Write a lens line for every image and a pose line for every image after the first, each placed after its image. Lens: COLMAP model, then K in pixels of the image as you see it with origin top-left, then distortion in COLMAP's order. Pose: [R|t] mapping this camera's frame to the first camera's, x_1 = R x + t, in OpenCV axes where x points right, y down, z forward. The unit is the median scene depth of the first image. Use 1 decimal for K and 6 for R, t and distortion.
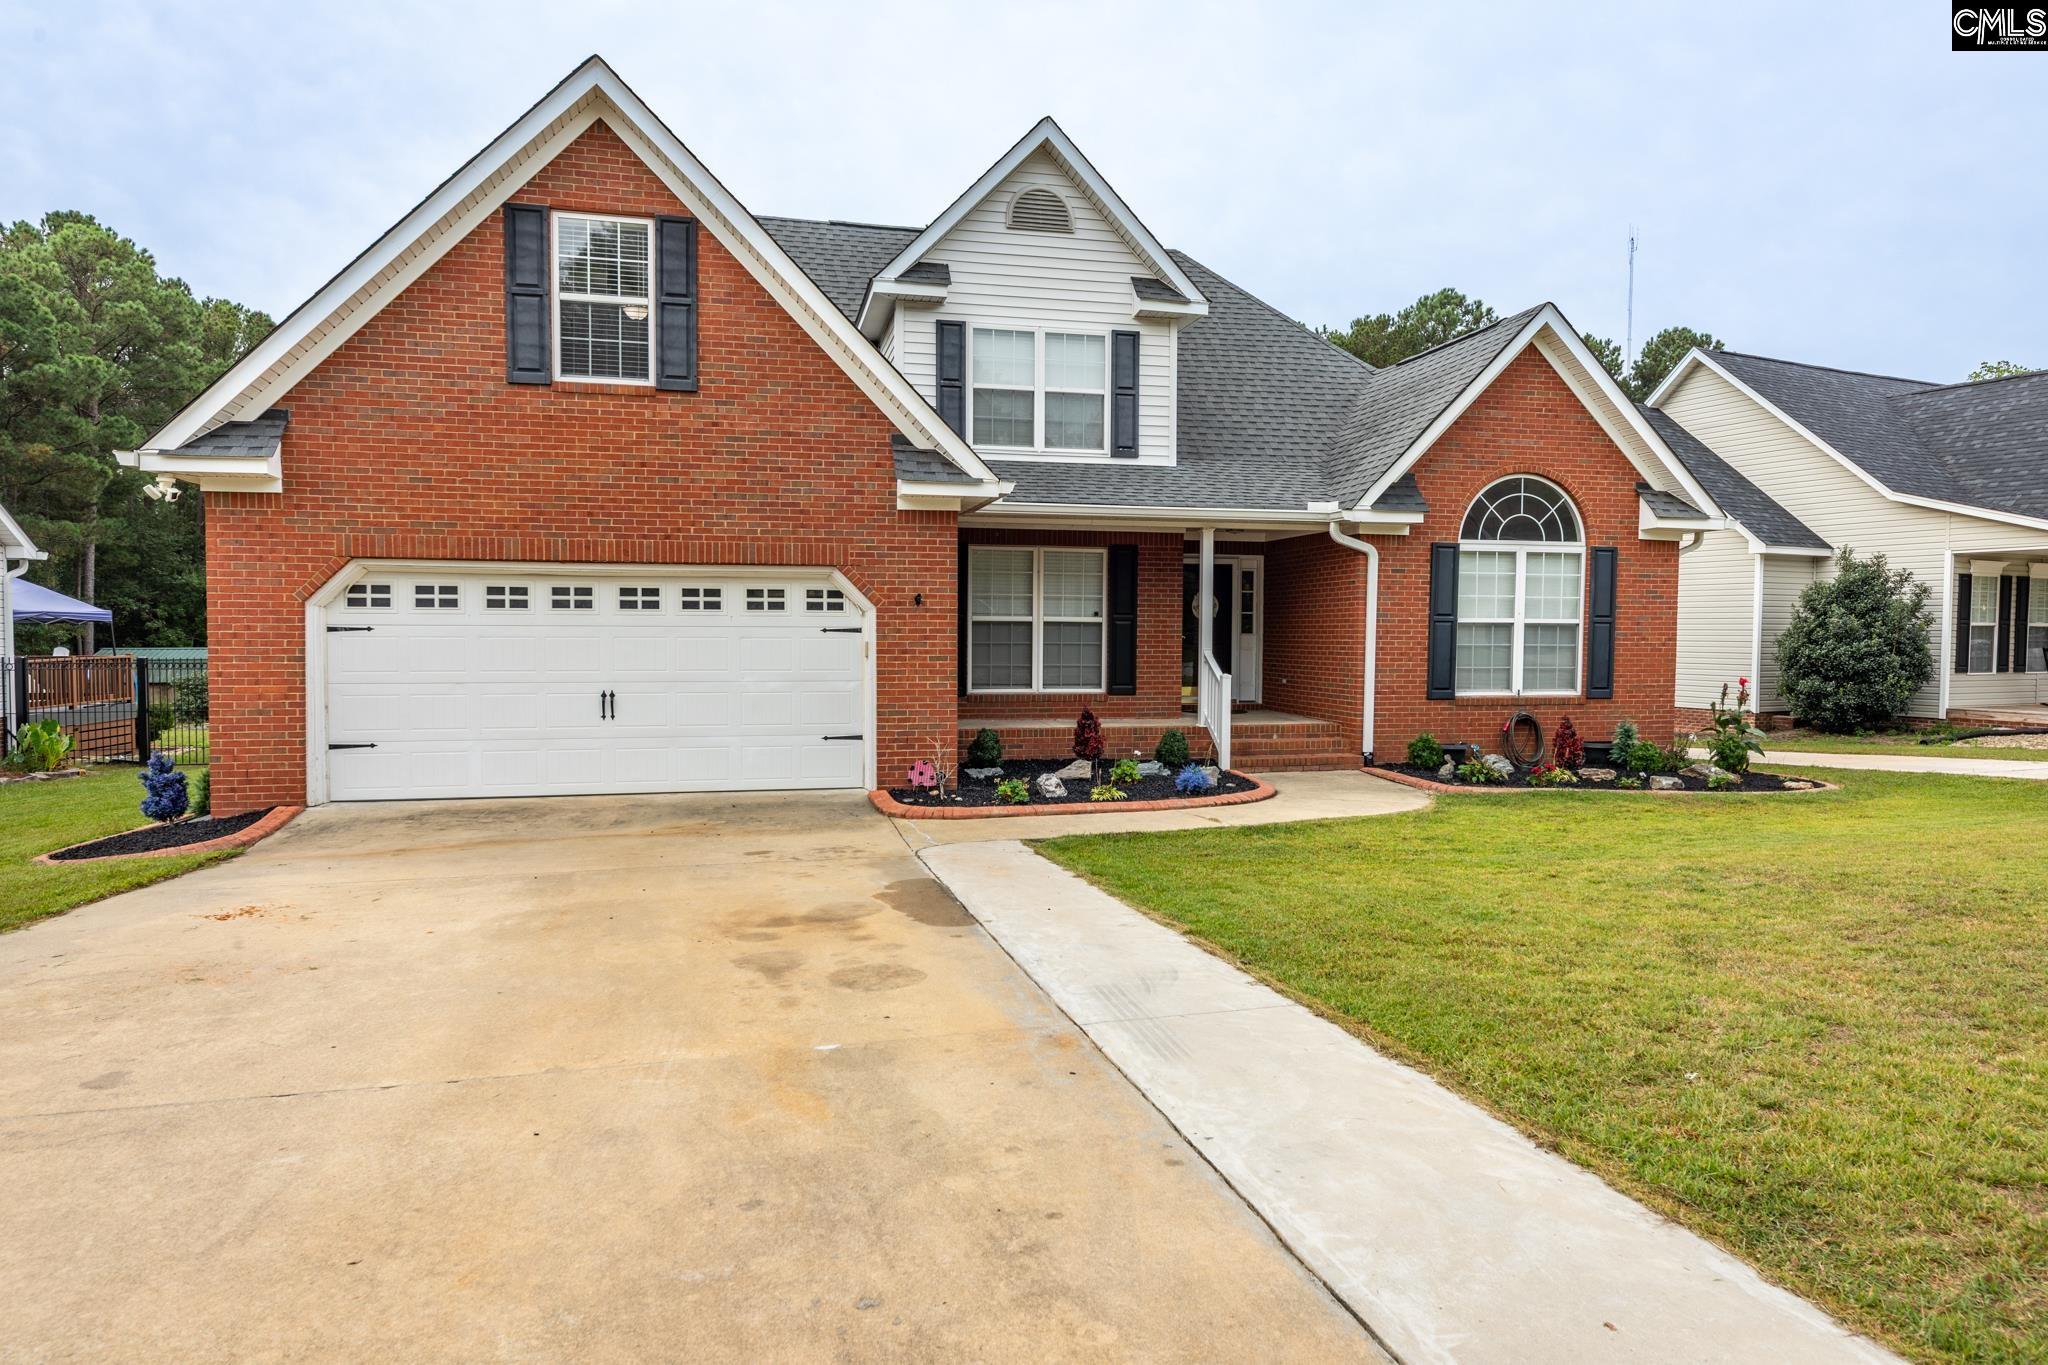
lens RADIAL K [[1208.9, 0, 1022.9], [0, 1208.9, 675.8], [0, 0, 1]] dist [0.019160, 0.000216]
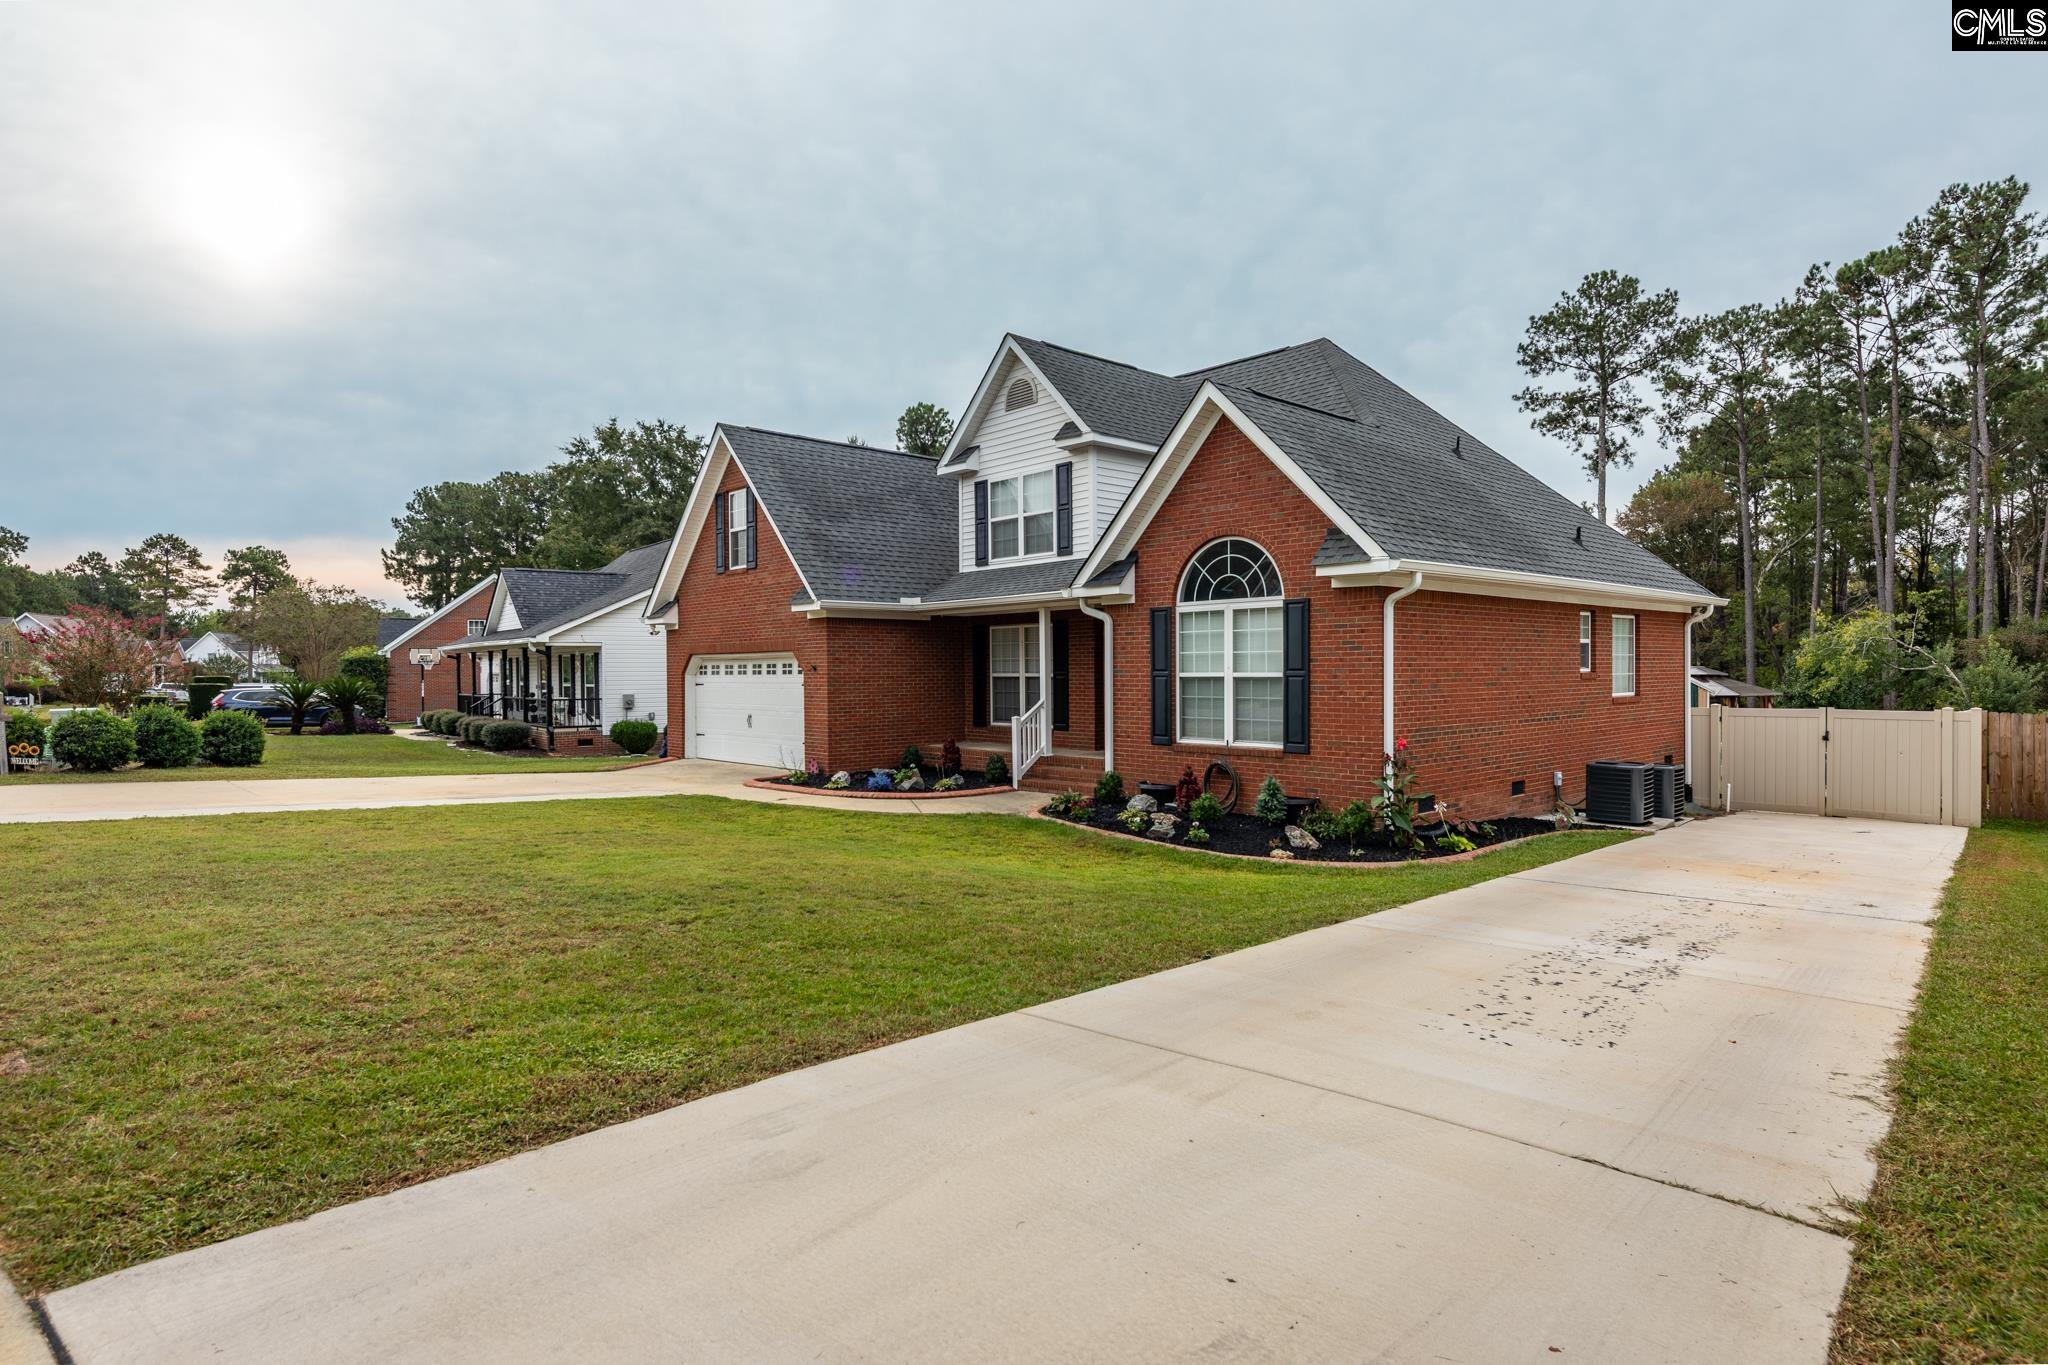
lens RADIAL K [[1123.6, 0, 1022.5], [0, 1123.6, 686.2], [0, 0, 1]] dist [-0.000034, -0.000003]
pose [[0.466380, 0.002410, -0.884581, 1.196332], [-0.027167, 0.999564, -0.011600, -0.019173], [0.884167, 0.029441, 0.466242, 0.386122]]
